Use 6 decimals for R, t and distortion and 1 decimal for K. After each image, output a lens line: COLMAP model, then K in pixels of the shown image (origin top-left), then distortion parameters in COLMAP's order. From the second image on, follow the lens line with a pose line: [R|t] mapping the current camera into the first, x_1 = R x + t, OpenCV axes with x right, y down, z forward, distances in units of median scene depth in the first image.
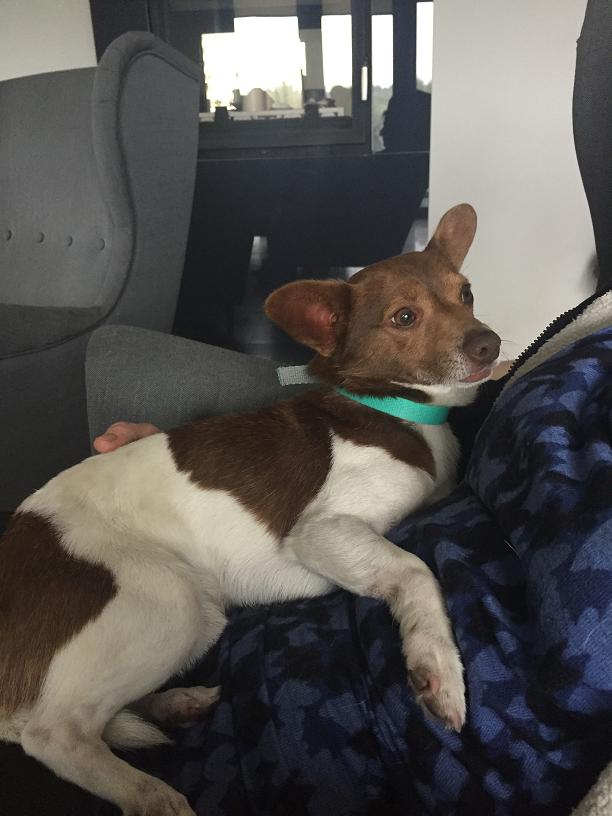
lens RADIAL K [[741.7, 0, 299.4], [0, 741.7, 413.7], [0, 0, 1]] dist [0.042297, 0.000000]
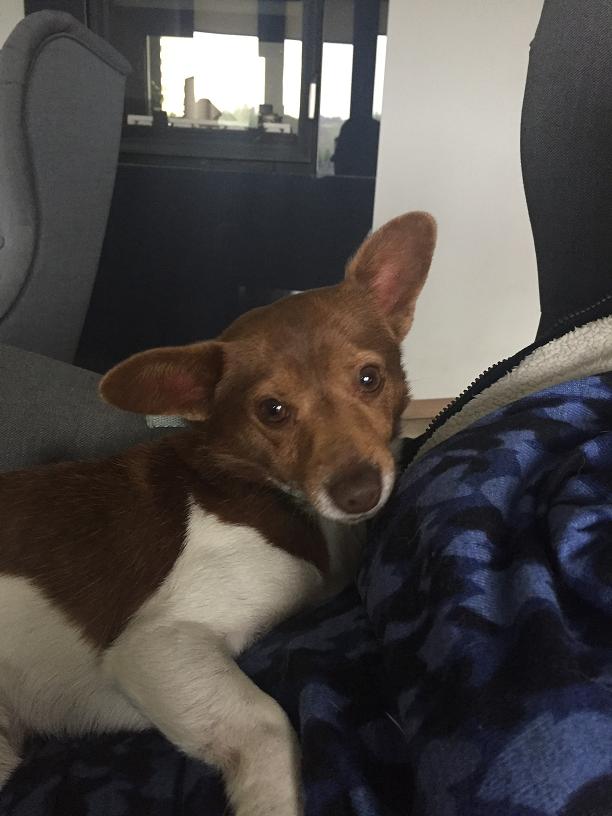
lens RADIAL K [[741.7, 0, 309.9], [0, 741.7, 414.4], [0, 0, 1]] dist [0.042297, 0.000000]
pose [[0.994464, 0.058081, 0.087565, 0.096596], [-0.055511, 0.997961, -0.031512, -0.046690], [-0.089216, 0.026476, 0.995660, 0.246581]]
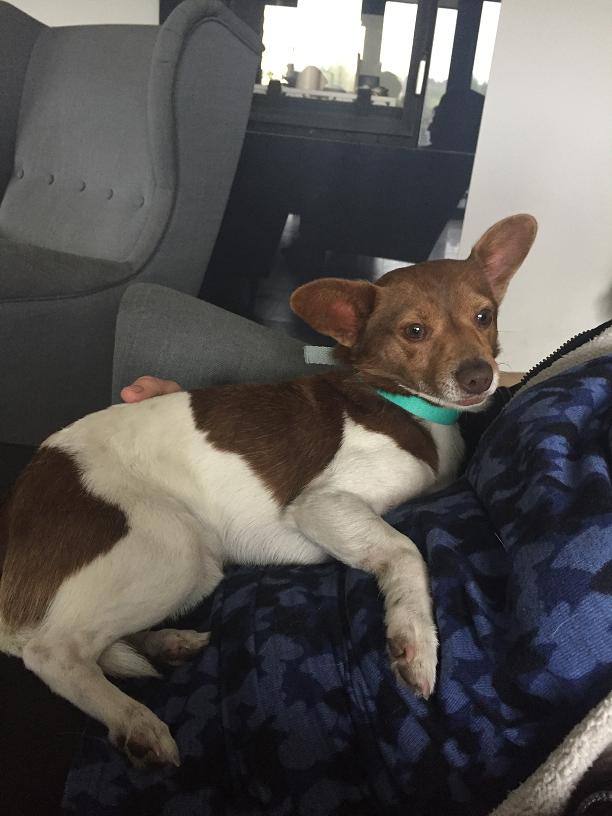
lens RADIAL K [[741.7, 0, 299.8], [0, 741.7, 414.5], [0, 0, 1]] dist [0.042297, 0.000000]
pose [[0.990136, 0.139981, -0.006043, -0.014276], [-0.139787, 0.989859, 0.025275, 0.008860], [0.009520, -0.024181, 0.999662, -0.051421]]
